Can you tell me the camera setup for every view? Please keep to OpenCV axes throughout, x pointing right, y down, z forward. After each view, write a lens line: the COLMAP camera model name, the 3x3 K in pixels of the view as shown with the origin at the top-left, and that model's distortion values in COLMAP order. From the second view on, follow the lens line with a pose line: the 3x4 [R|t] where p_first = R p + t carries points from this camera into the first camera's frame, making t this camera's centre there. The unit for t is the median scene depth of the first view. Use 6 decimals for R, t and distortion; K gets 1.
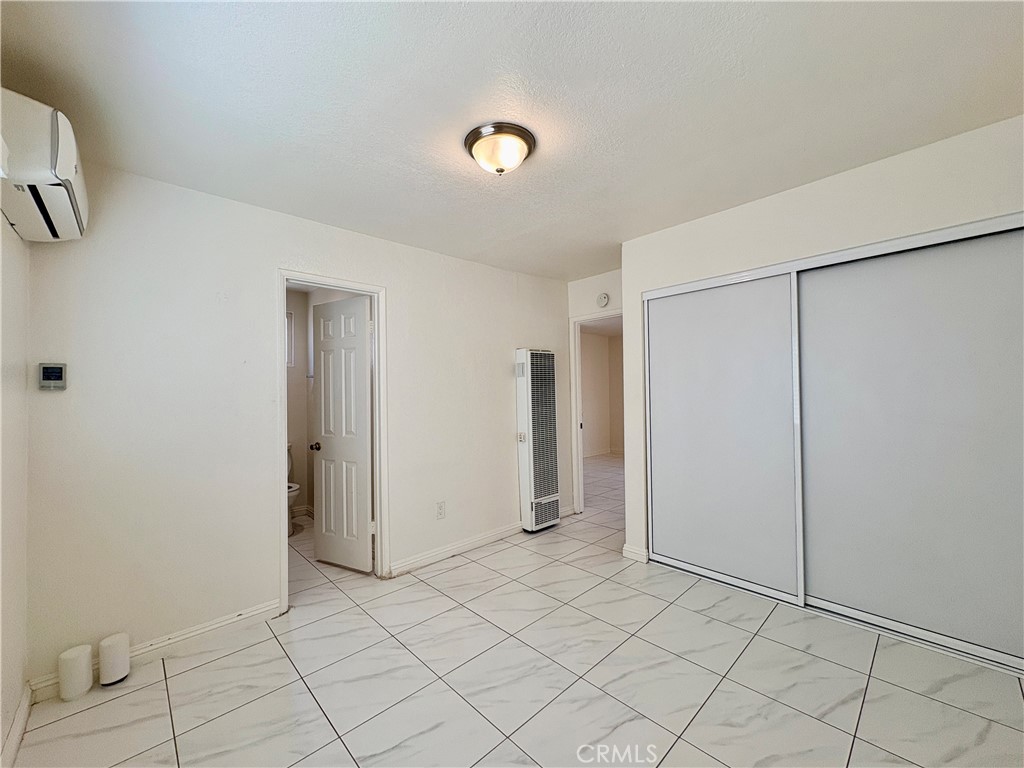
lens RADIAL K [[407.1, 0, 512.0], [0, 407.1, 384.0], [0, 0, 1]] dist [-0.000975, 0.000187]
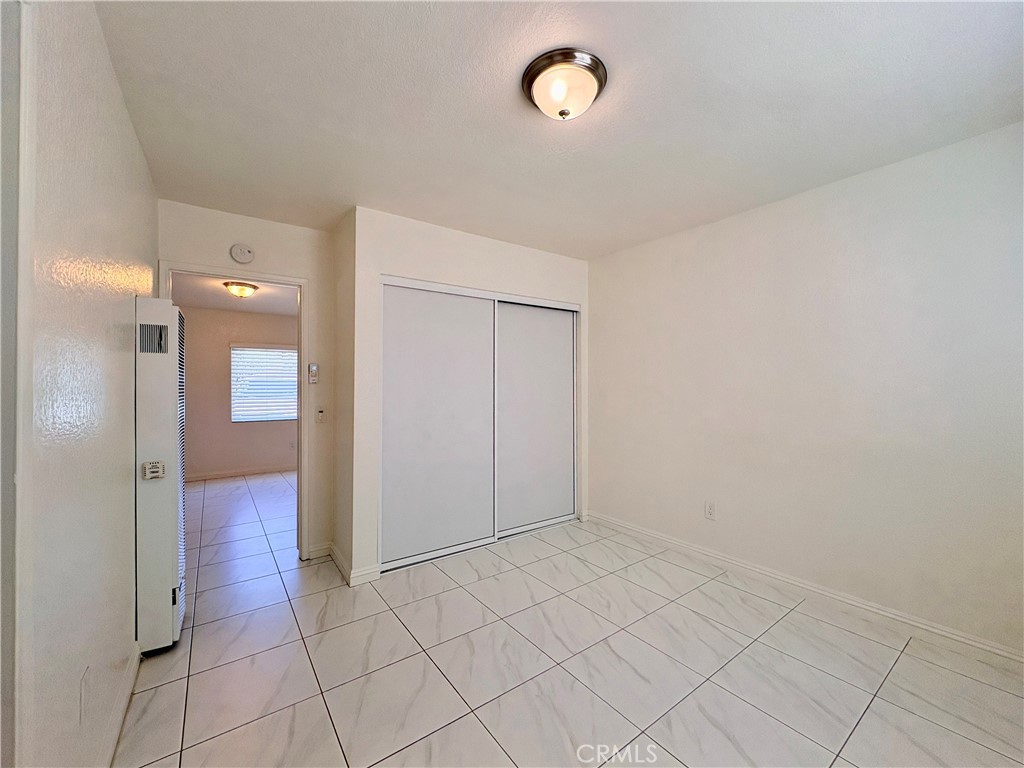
lens RADIAL K [[407.1, 0, 512.0], [0, 407.1, 384.0], [0, 0, 1]] dist [-0.000975, 0.000187]
pose [[0.130490, 0.025340, 0.991126, -0.536984], [-0.018243, 0.999565, -0.023154, 0.031775], [-0.991282, -0.015060, 0.130896, 0.616855]]
